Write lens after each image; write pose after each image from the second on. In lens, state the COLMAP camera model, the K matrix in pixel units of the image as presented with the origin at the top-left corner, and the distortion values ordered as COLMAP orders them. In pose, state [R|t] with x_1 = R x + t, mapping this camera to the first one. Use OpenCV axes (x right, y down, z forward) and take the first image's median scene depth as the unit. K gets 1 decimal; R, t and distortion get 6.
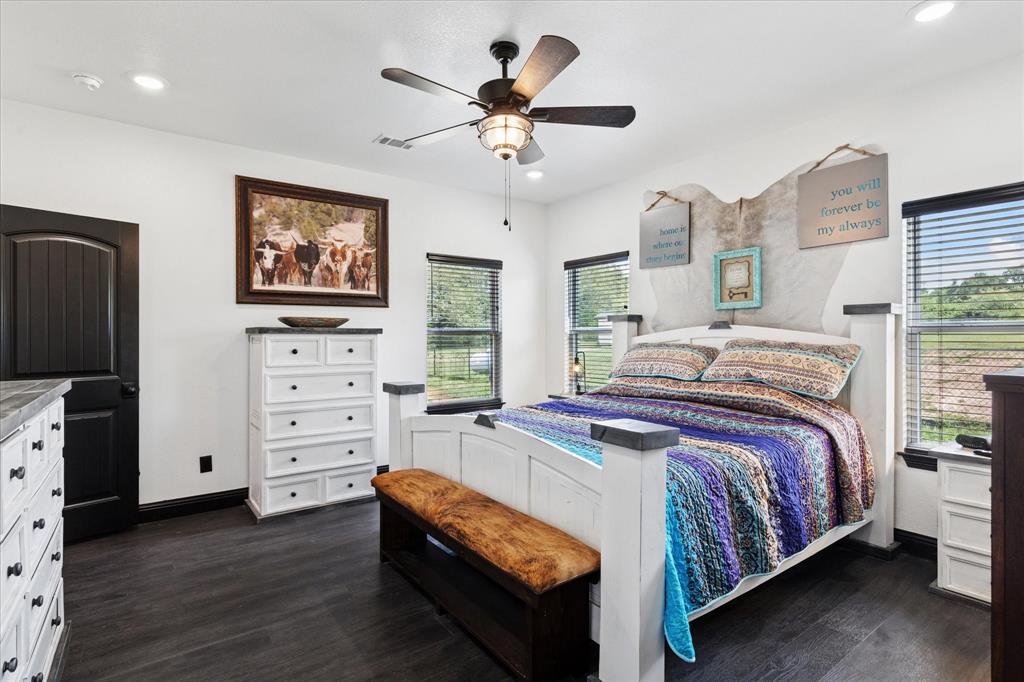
lens RADIAL K [[516.2, 0, 507.5], [0, 516.2, 339.8], [0, 0, 1]] dist [-0.000550, 0.000438]
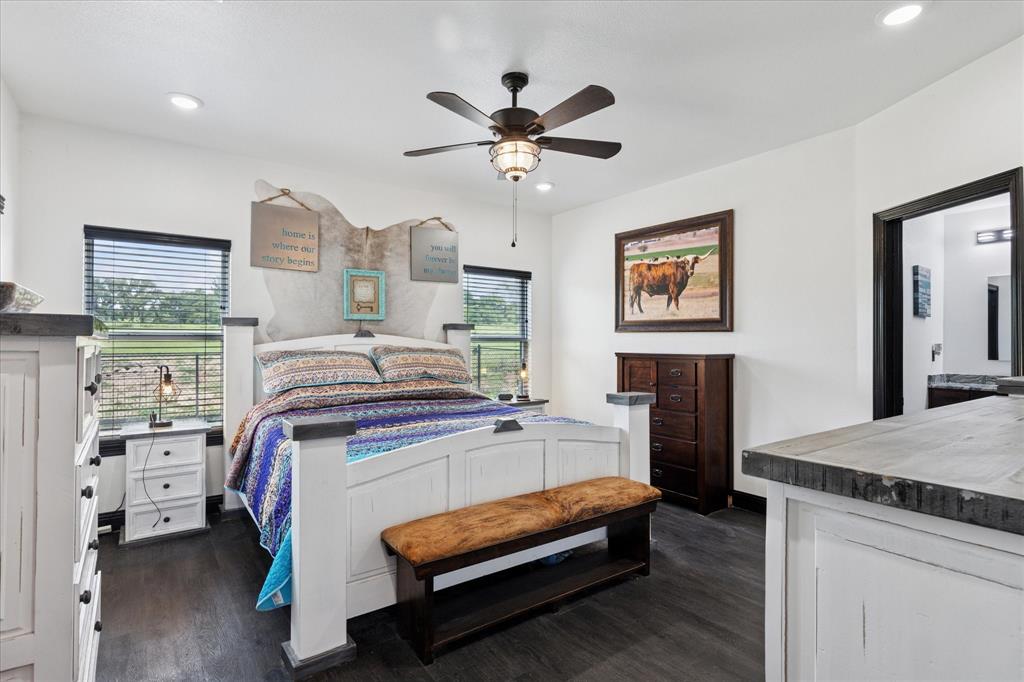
lens RADIAL K [[516.2, 0, 507.5], [0, 516.2, 339.8], [0, 0, 1]] dist [-0.000550, 0.000438]
pose [[-0.014454, 0.006593, 0.999874, -0.771153], [0.007068, 0.999954, -0.006491, -0.005339], [-0.999871, 0.006973, -0.014500, 0.731531]]
